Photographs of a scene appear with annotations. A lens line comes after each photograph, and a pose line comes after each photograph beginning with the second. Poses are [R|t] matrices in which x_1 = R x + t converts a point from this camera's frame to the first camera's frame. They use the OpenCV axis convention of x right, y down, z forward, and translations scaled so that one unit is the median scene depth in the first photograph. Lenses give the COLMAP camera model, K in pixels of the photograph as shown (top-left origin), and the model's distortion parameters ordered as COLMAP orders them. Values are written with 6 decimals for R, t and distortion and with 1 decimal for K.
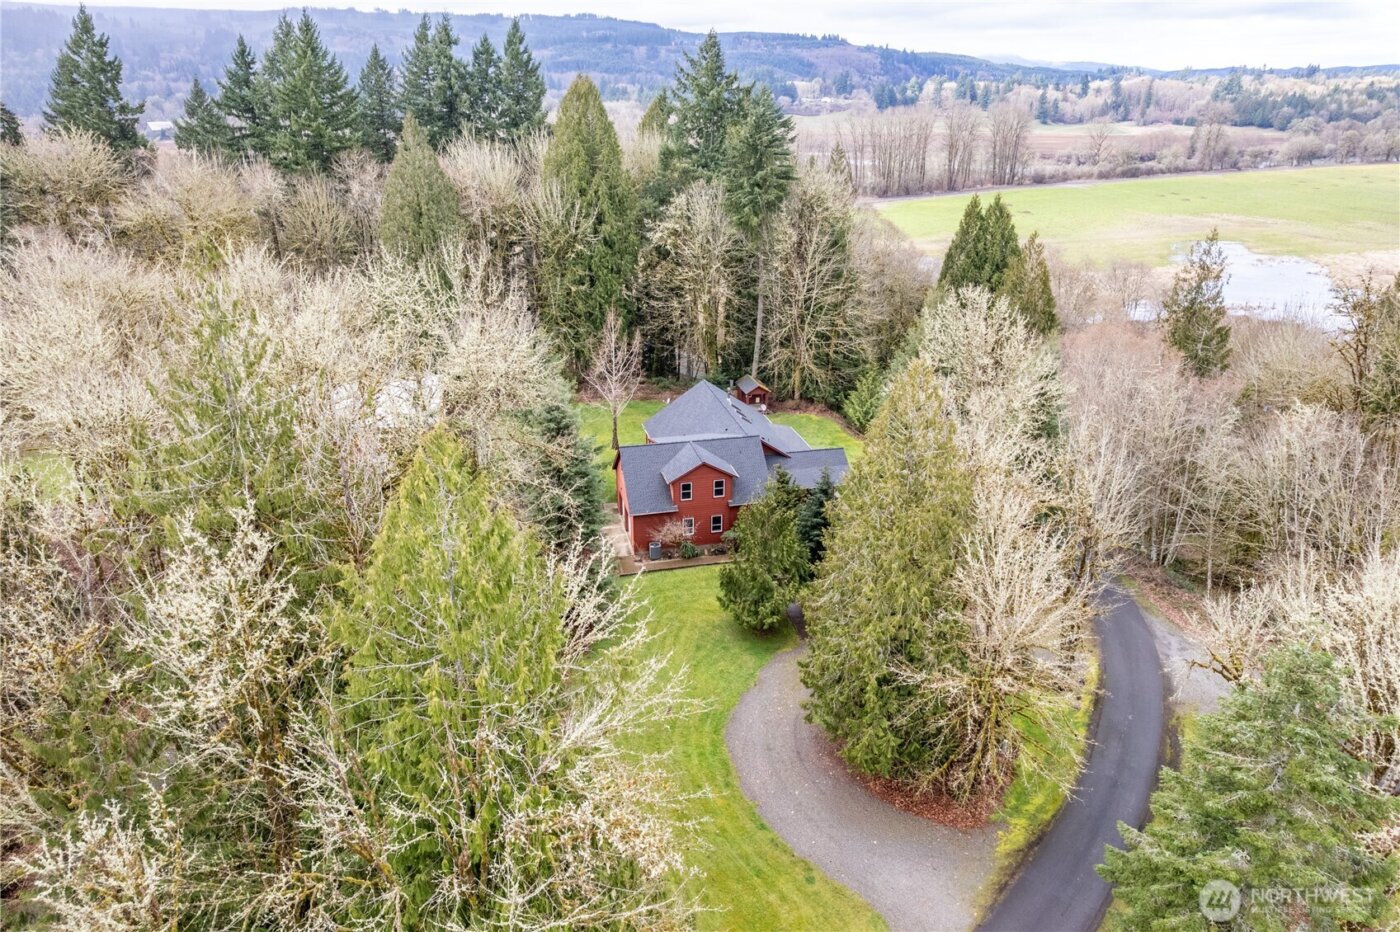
lens RADIAL K [[878.6, 0, 693.3], [0, 878.6, 466.0], [0, 0, 1]] dist [-0.002045, 0.021820]
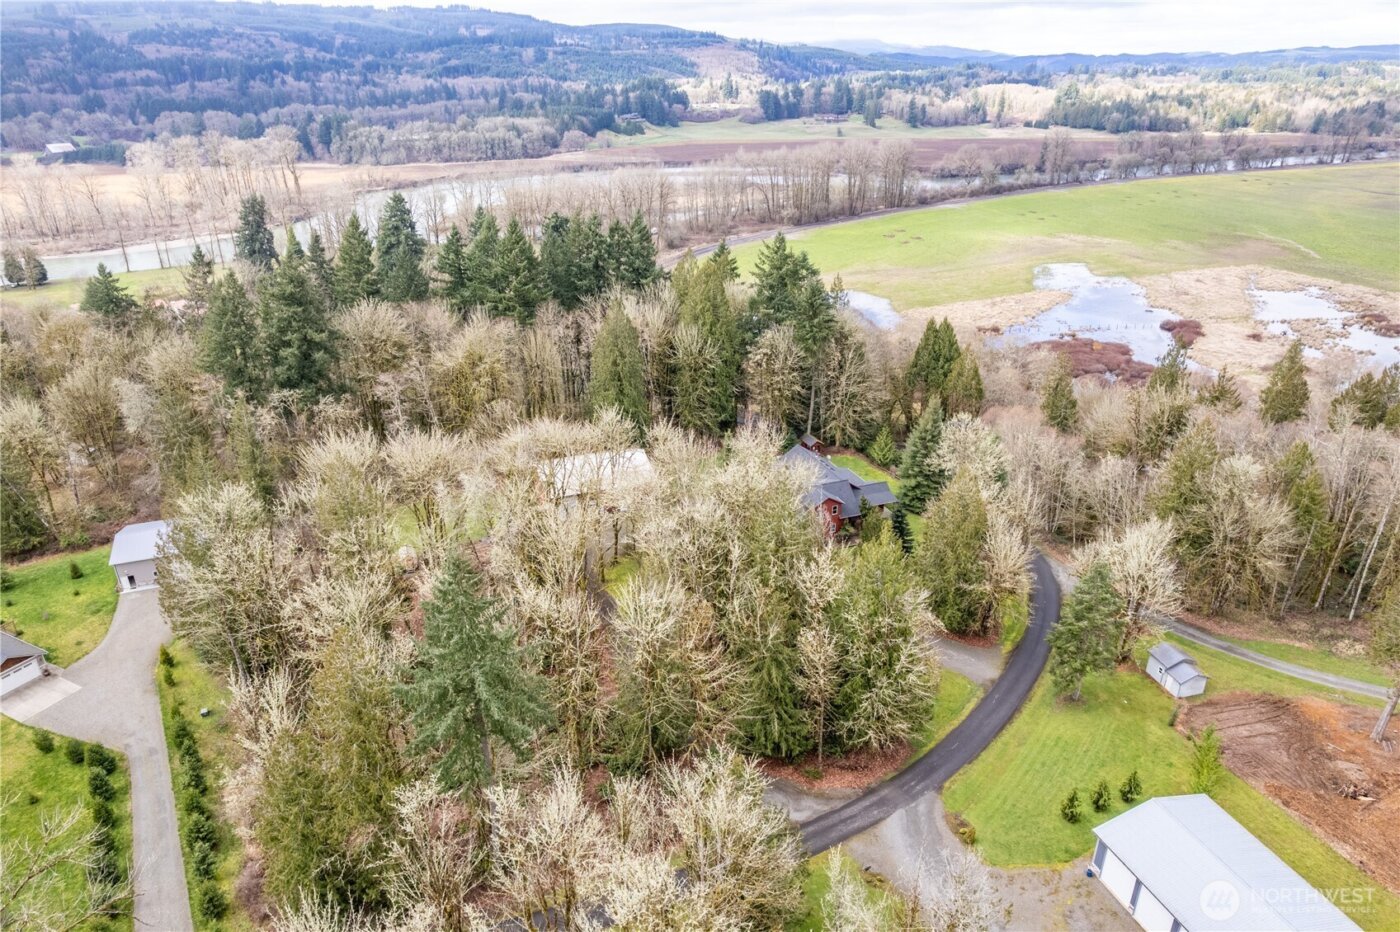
lens RADIAL K [[878.6, 0, 699.7], [0, 878.6, 461.5], [0, 0, 1]] dist [-0.002045, 0.021820]
pose [[0.989566, -0.066221, 0.127957, -0.359529], [0.064119, 0.997732, 0.020479, -0.099676], [-0.129023, -0.012061, 0.991568, -0.623442]]
